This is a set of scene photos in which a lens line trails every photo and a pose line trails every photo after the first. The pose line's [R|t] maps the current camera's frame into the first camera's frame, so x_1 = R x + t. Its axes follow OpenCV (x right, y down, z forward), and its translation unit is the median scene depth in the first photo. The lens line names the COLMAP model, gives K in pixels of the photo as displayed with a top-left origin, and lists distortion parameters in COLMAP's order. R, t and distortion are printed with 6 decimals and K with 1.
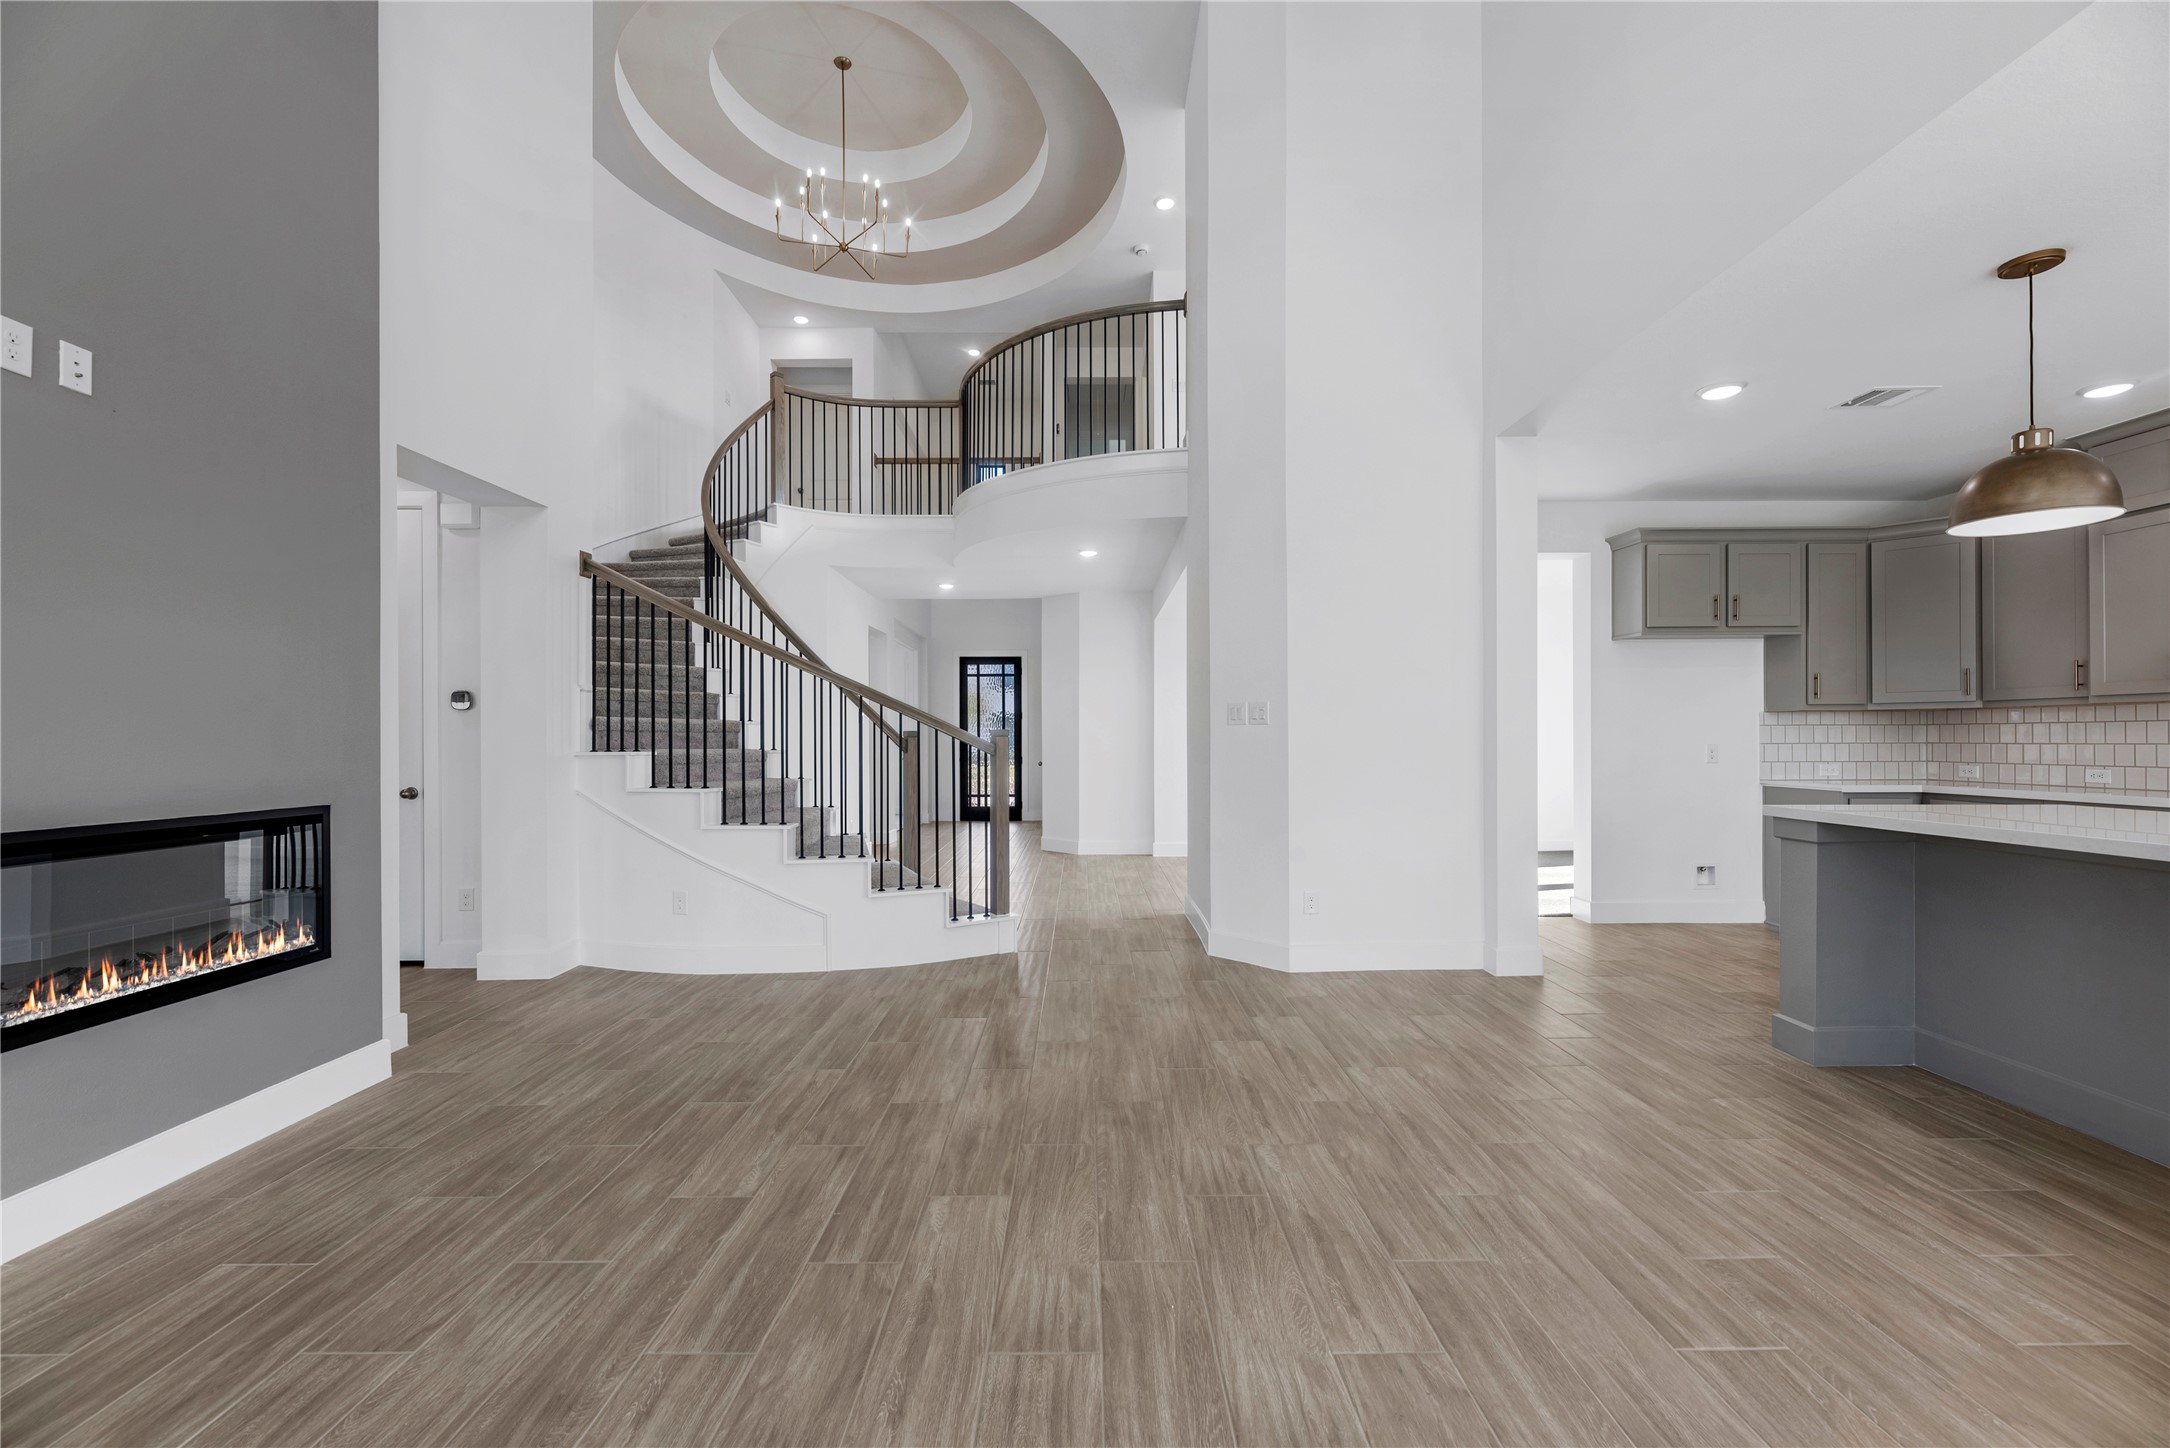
lens RADIAL K [[882.8, 0, 1085.9], [0, 882.8, 742.4], [0, 0, 1]] dist [-0.003271, 0.000284]
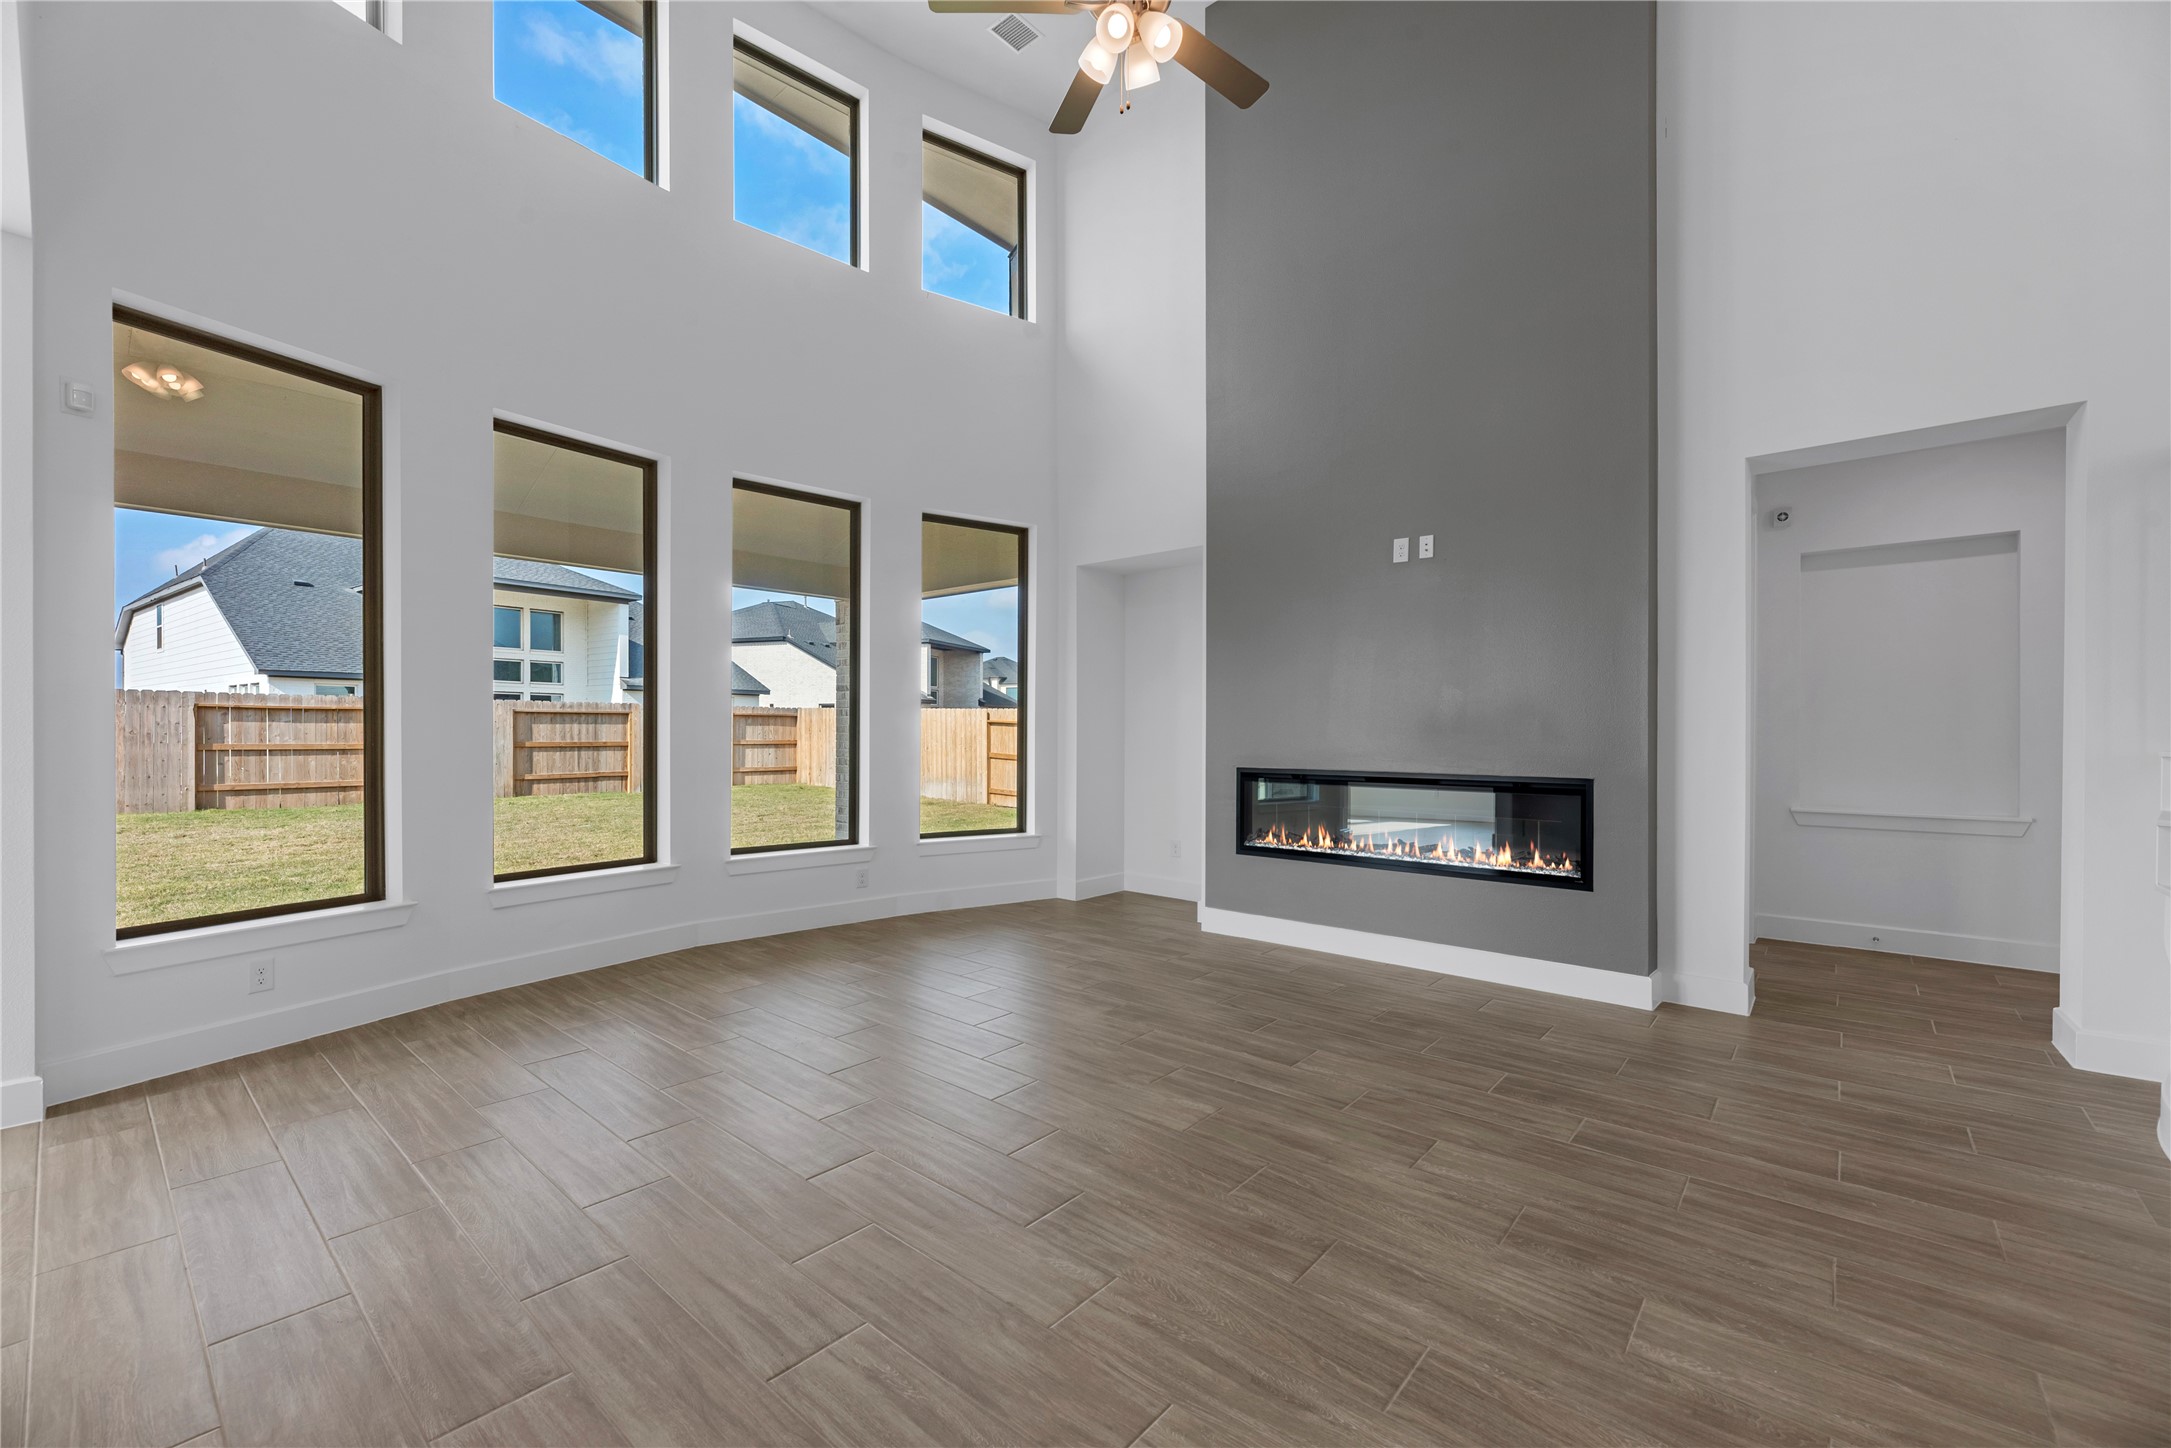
lens RADIAL K [[883.2, 0, 1093.1], [0, 883.2, 730.8], [0, 0, 1]] dist [-0.003271, 0.000284]
pose [[-0.646594, 0.003052, -0.762828, 0.456916], [-0.003465, 0.999970, 0.006938, -0.006838], [0.762826, 0.007129, -0.646564, 0.872955]]
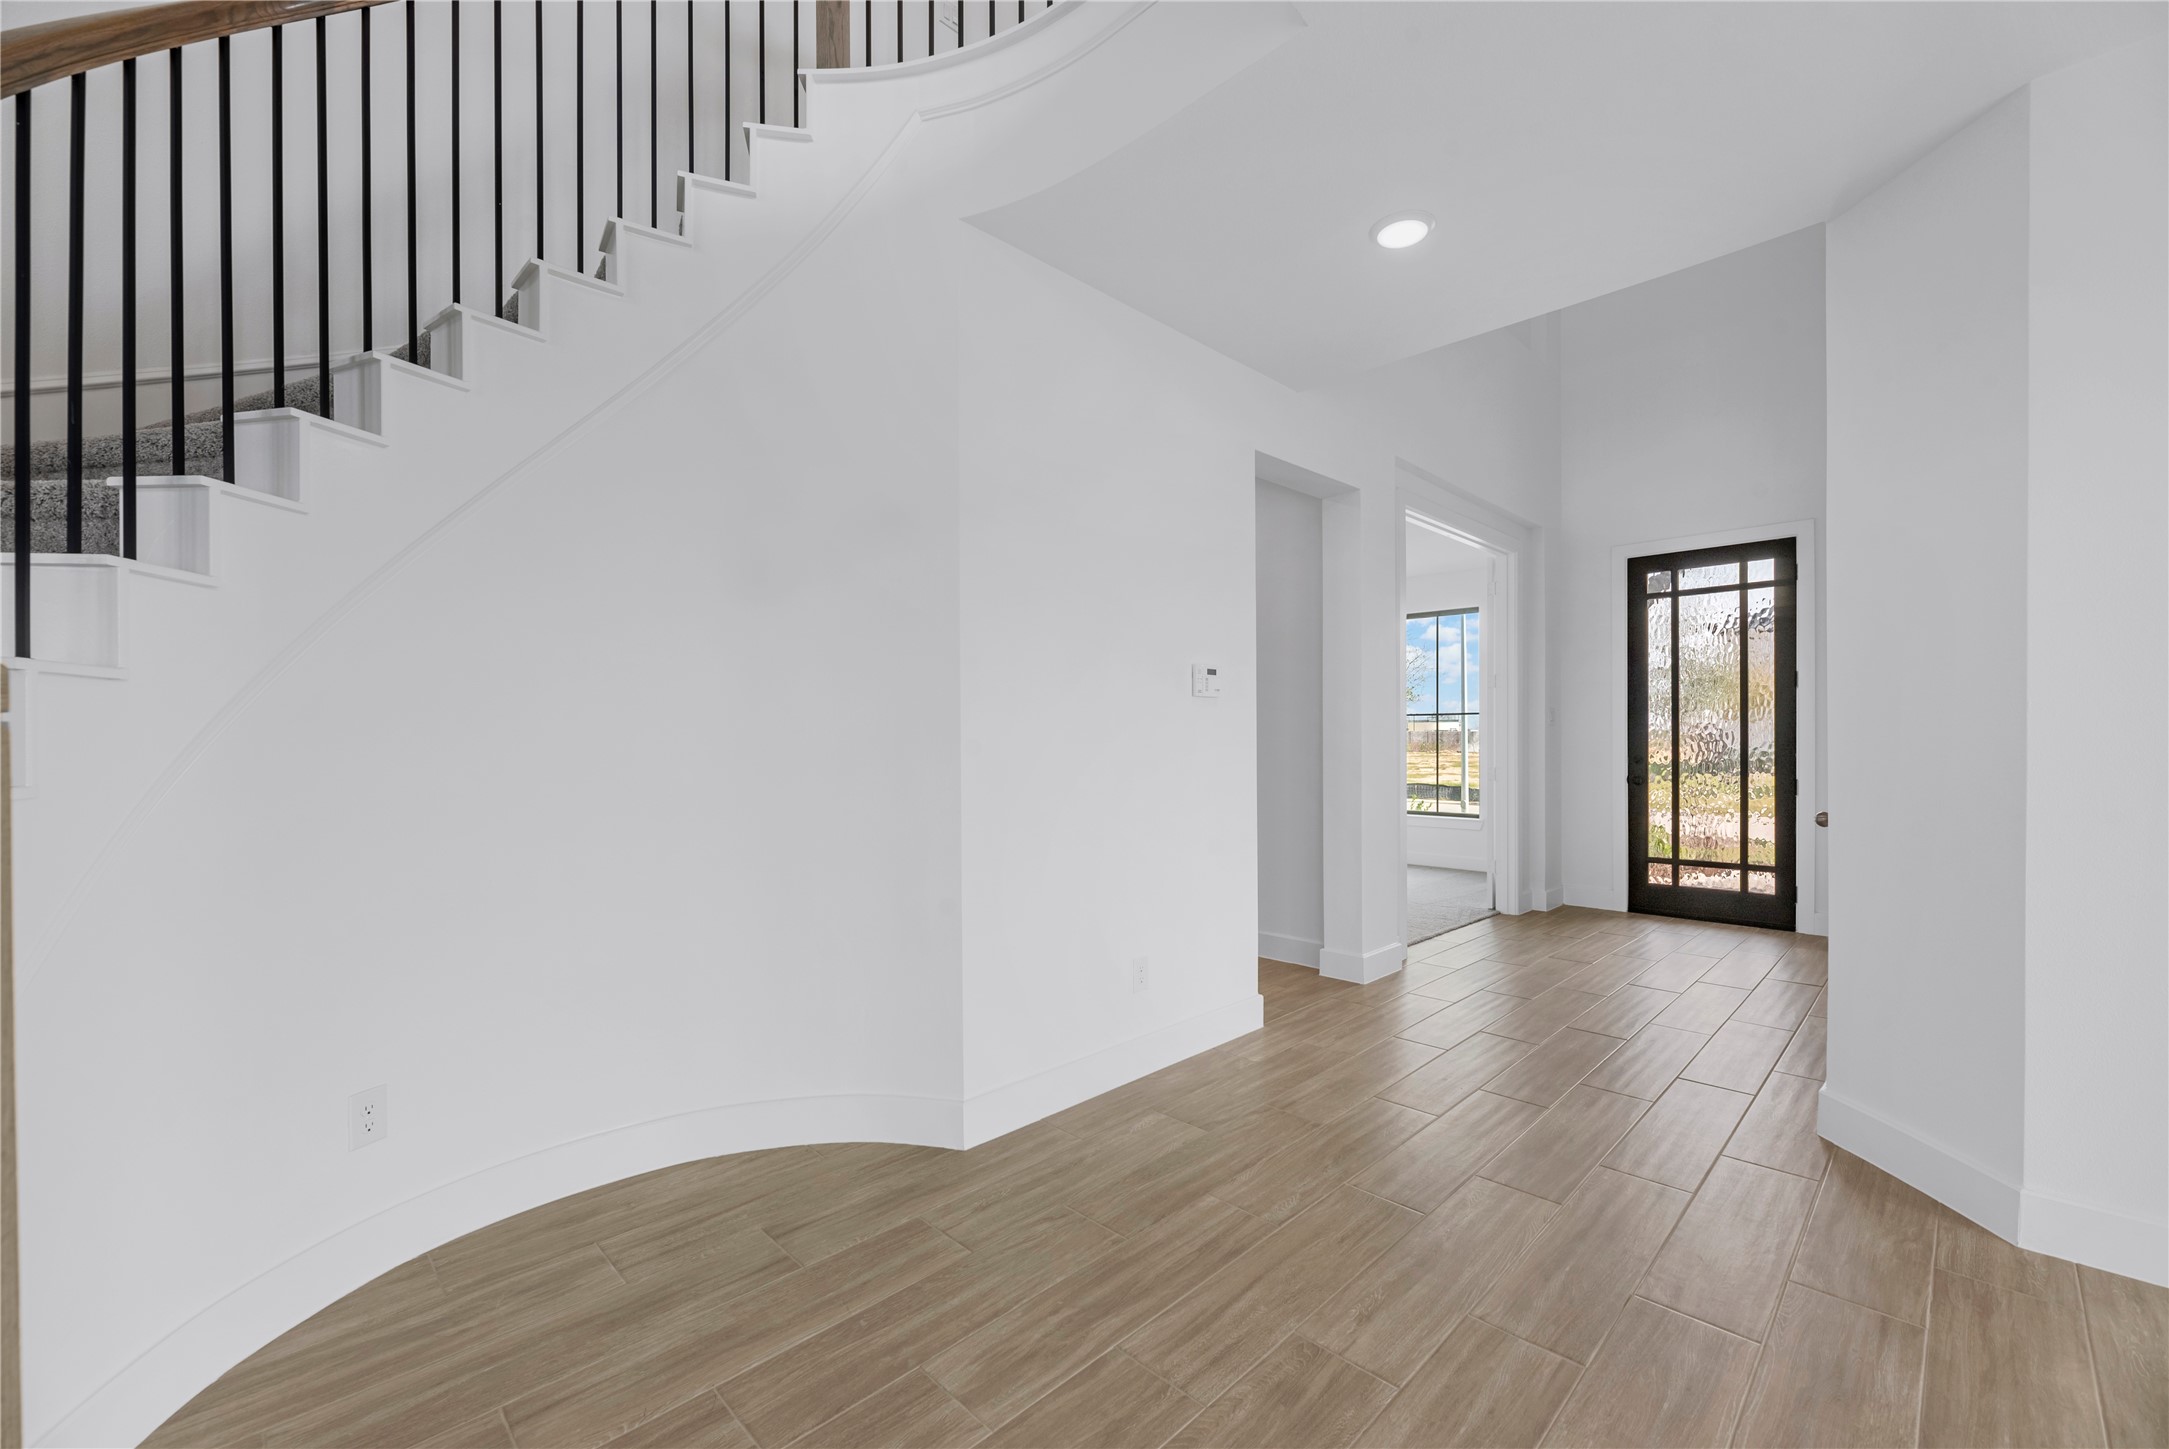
lens RADIAL K [[882.4, 0, 1076.4], [0, 882.4, 737.2], [0, 0, 1]] dist [-0.003271, 0.000284]
pose [[0.696258, 0.004681, -0.717776, -0.037049], [-0.006051, 0.999981, 0.000652, -0.004988], [0.717766, 0.003889, 0.696274, 1.469185]]
